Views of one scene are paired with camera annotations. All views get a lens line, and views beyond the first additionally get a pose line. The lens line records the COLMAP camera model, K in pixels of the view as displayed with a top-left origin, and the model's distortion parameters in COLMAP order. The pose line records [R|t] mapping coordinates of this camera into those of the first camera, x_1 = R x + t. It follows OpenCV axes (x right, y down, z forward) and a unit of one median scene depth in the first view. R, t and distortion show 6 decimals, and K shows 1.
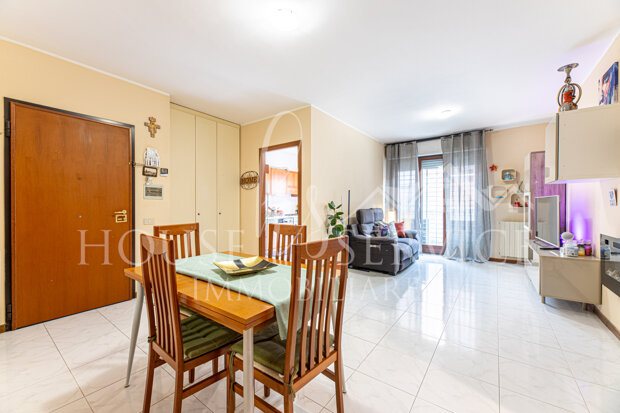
lens RADIAL K [[252.0, 0, 307.8], [0, 252.0, 205.2], [0, 0, 1]] dist [0.001828, -0.000198]
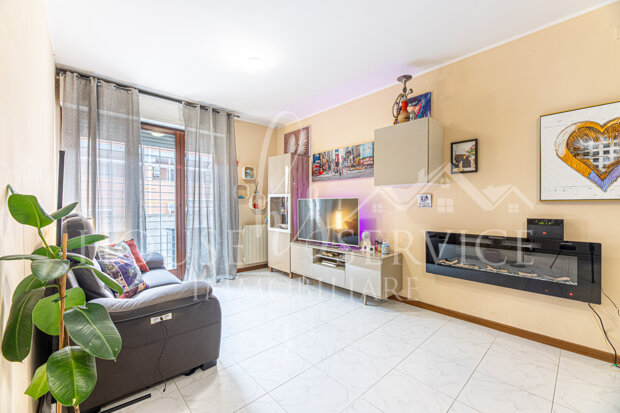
lens RADIAL K [[252.0, 0, 307.8], [0, 252.0, 205.2], [0, 0, 1]] dist [0.001828, -0.000198]
pose [[0.183954, 0.003667, 0.982928, -0.055898], [-0.000497, 0.999993, -0.003638, -0.002451], [-0.982935, 0.000181, 0.183955, 0.671122]]
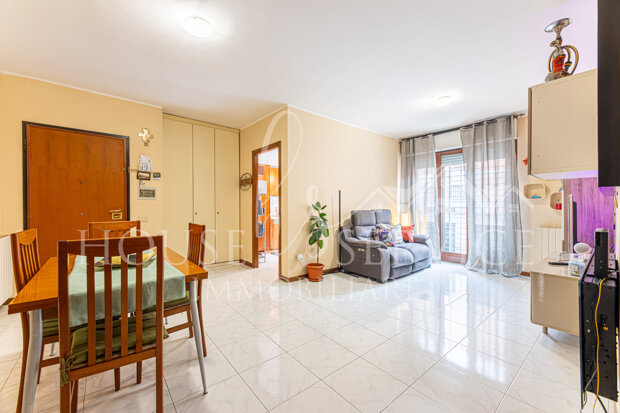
lens RADIAL K [[252.0, 0, 307.8], [0, 252.0, 205.2], [0, 0, 1]] dist [0.001828, -0.000198]
pose [[0.971308, 0.003392, -0.237800, 0.269863], [-0.004904, 0.999971, -0.005765, 0.002670], [0.237774, 0.006765, 0.971297, 0.046224]]
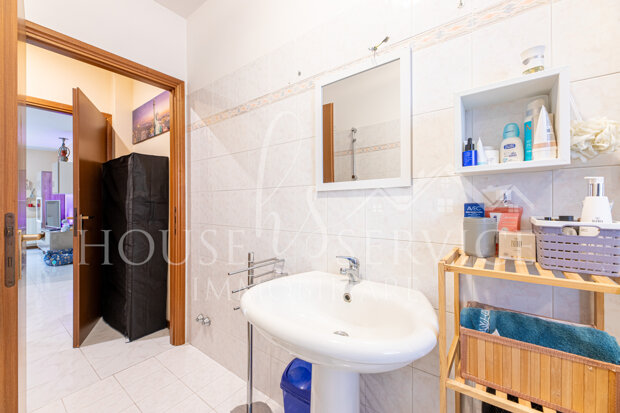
lens RADIAL K [[252.0, 0, 307.8], [0, 252.0, 205.2], [0, 0, 1]] dist [0.001828, -0.000198]
pose [[0.021896, 0.003645, 0.999754, -0.556984], [0.004329, 0.999984, -0.003741, 0.008451], [-0.999751, 0.004409, 0.021880, -0.586658]]
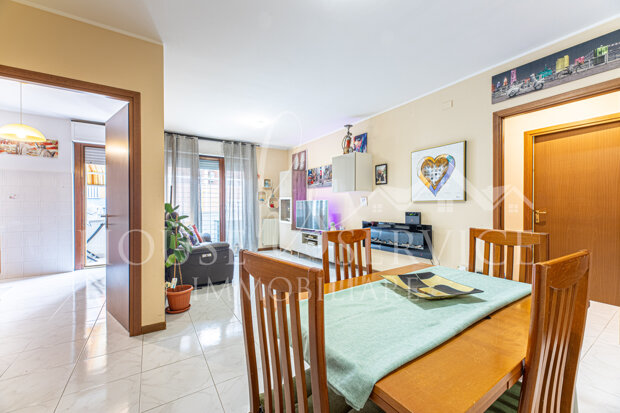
lens RADIAL K [[249.4, 0, 309.3], [0, 249.4, 202.6], [0, 0, 1]] dist [0.001106, 0.000023]
pose [[0.348376, 0.013916, 0.937252, -0.362497], [0.002230, 0.999875, -0.015674, 0.002195], [-0.937352, 0.007550, 0.348301, 0.369995]]
